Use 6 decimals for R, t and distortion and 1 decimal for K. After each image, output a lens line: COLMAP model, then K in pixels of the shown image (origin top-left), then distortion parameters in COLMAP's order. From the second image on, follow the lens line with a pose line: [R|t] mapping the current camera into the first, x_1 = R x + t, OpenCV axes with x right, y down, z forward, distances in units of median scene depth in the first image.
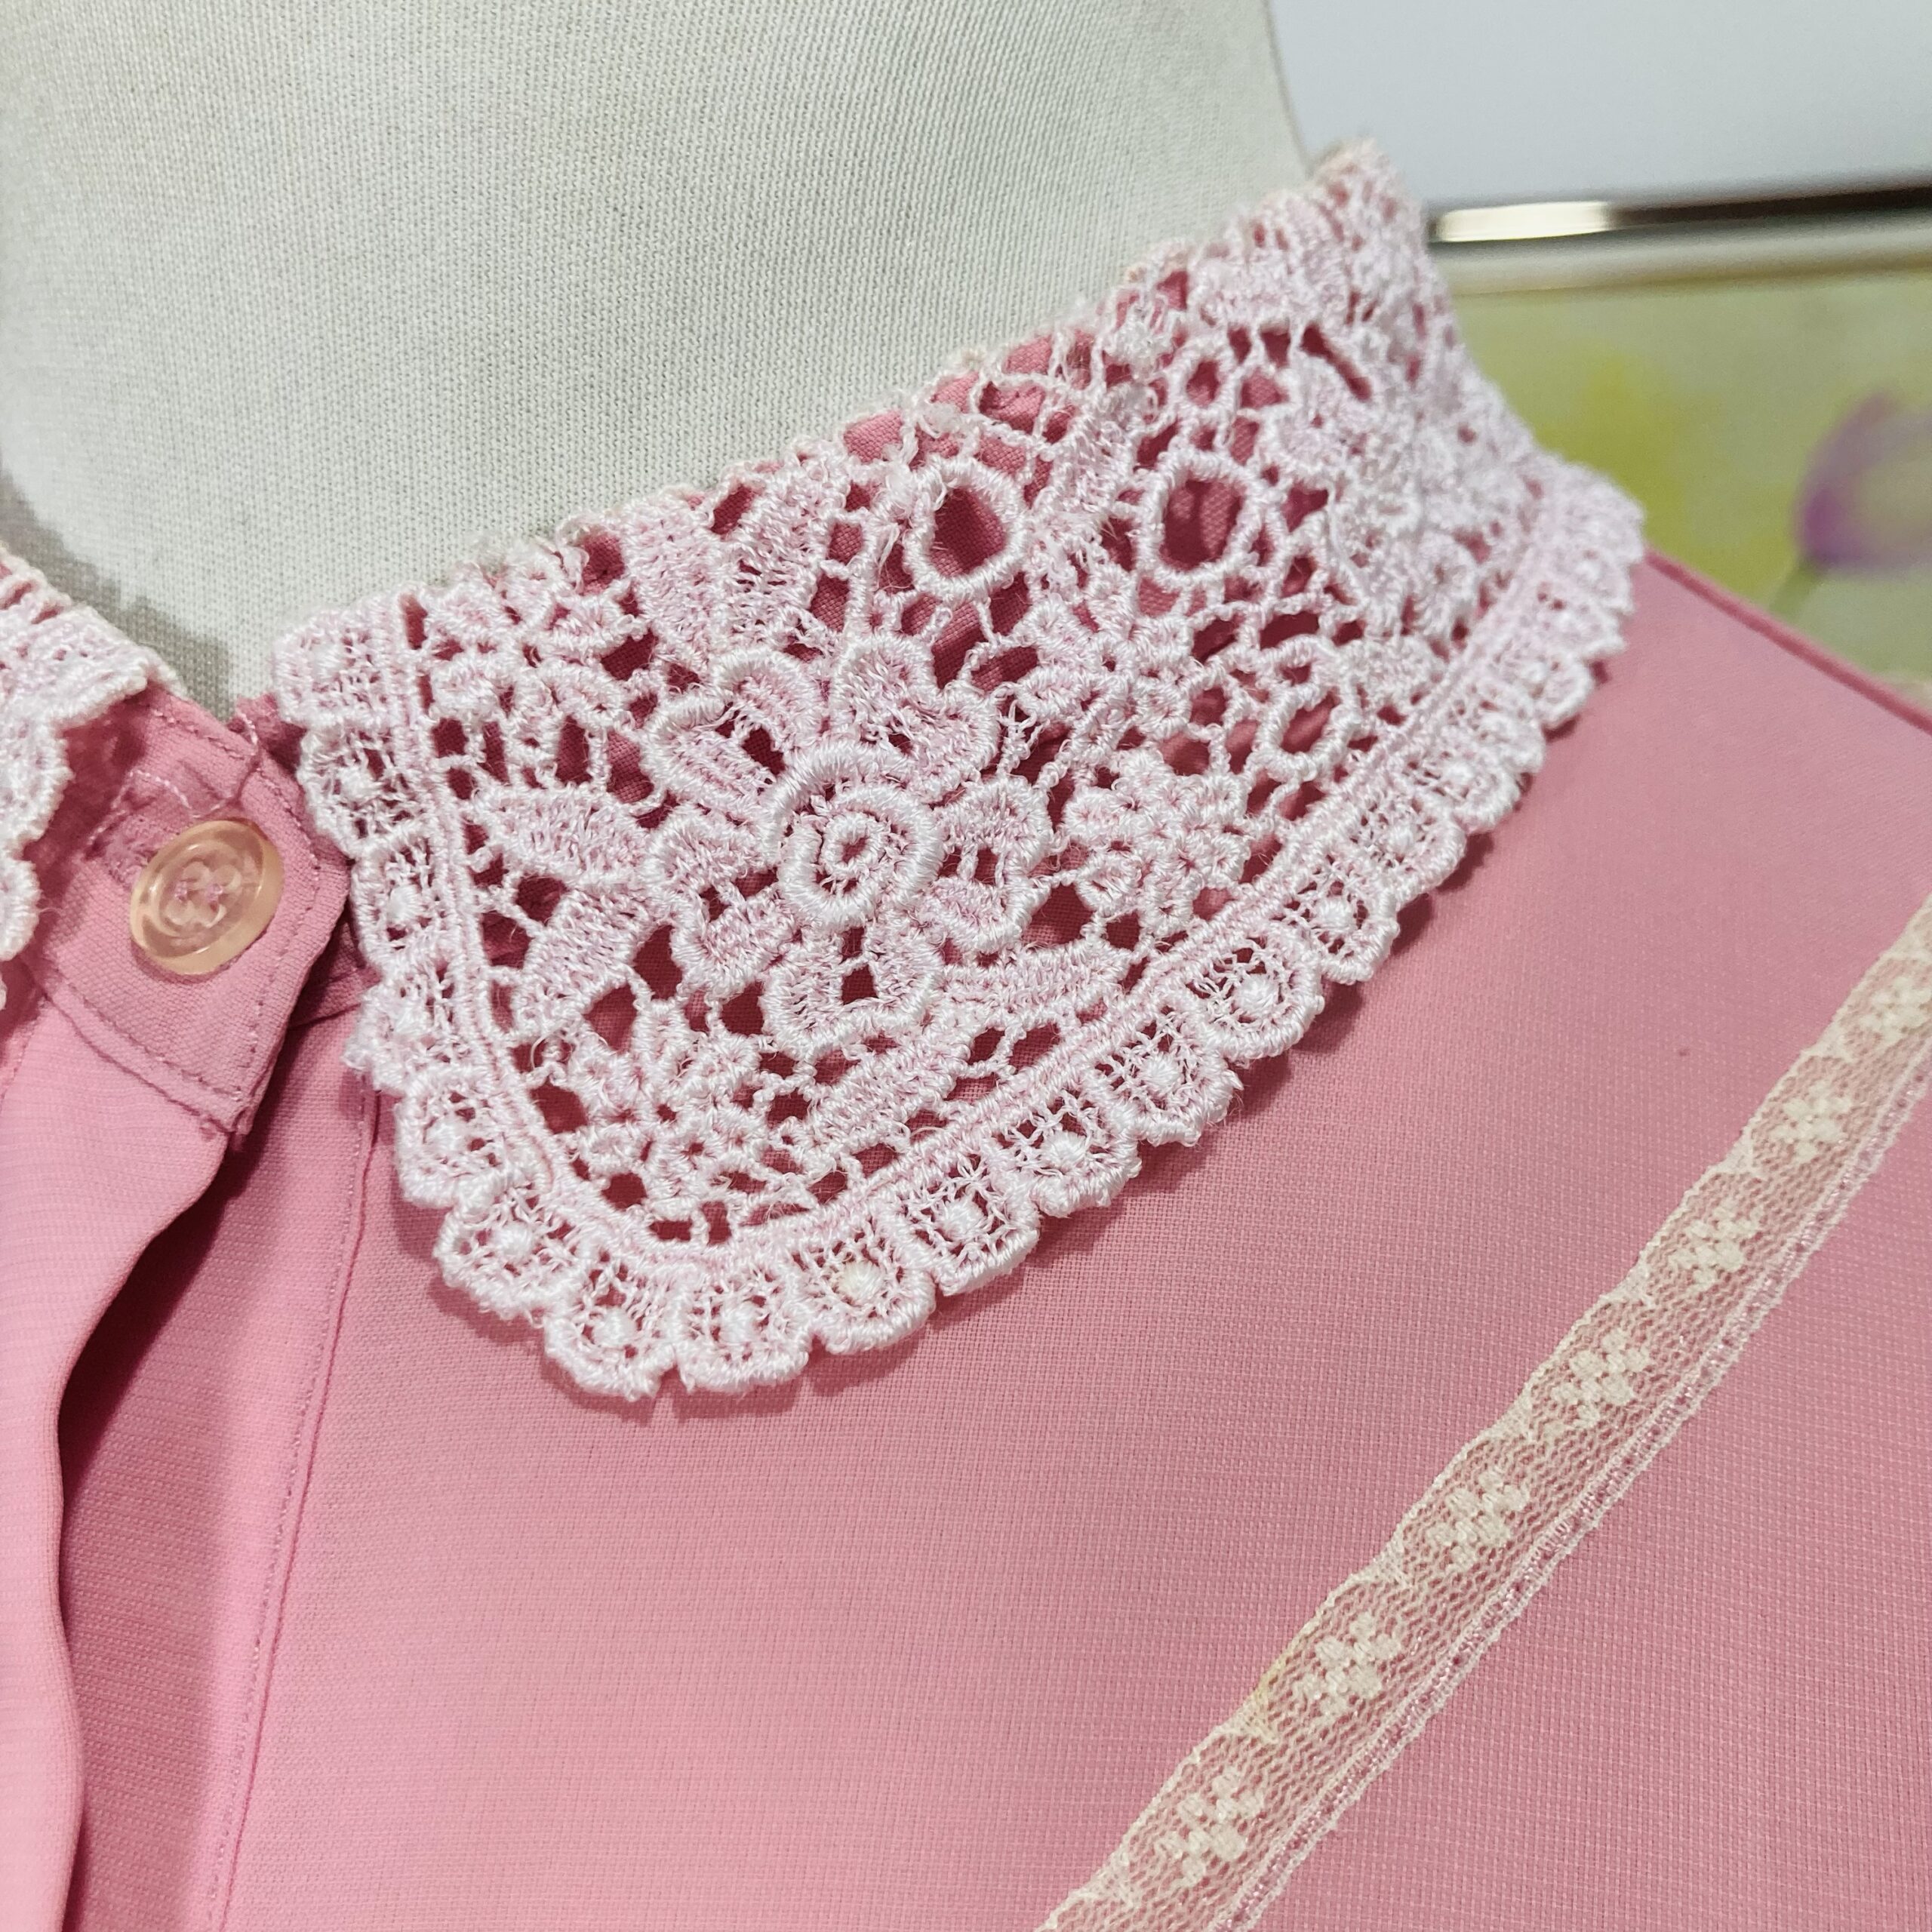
lens RADIAL K [[2107.8, 0, 967.9], [0, 2107.8, 1015.5], [0, 0, 1]] dist [0.206490, -1.071112]
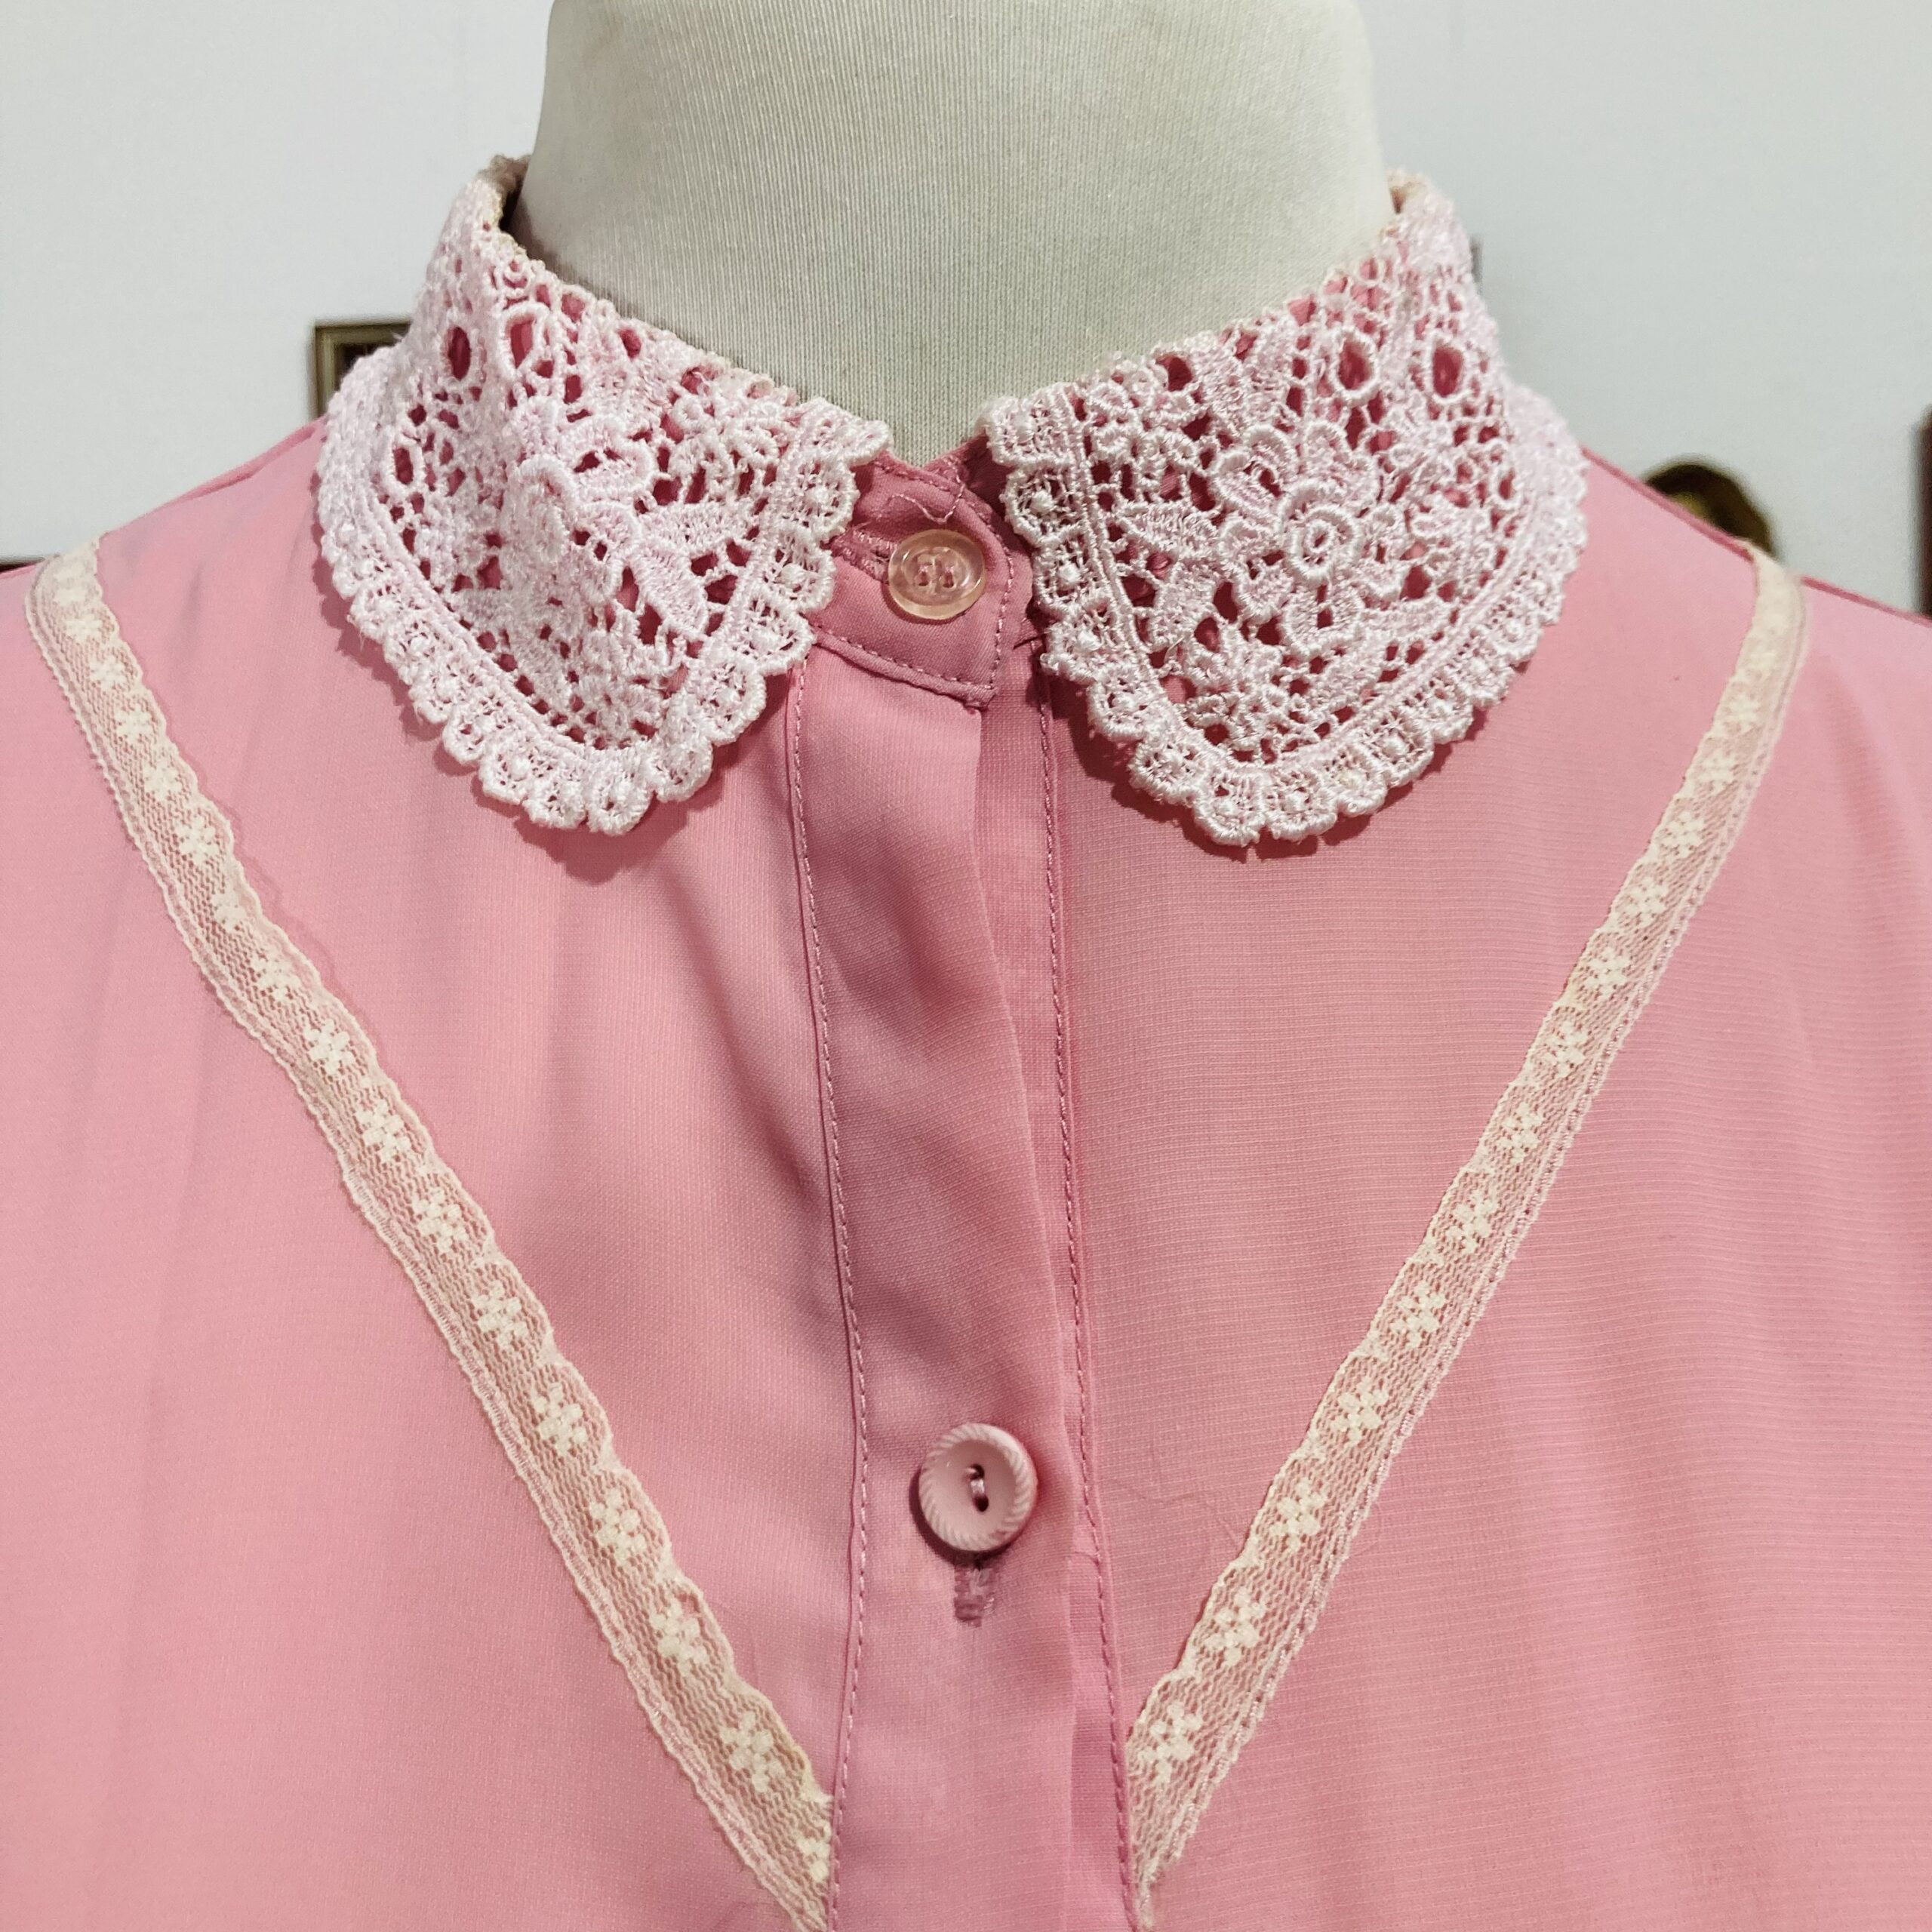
lens RADIAL K [[2109.7, 0, 964.0], [0, 2109.7, 1063.8], [0, 0, 1]] dist [0.058691, -0.094756]
pose [[0.947614, -0.060863, 0.313566, -0.914563], [0.064370, 0.997926, -0.000831, 0.339090], [-0.312865, 0.020972, 0.949566, -0.574878]]
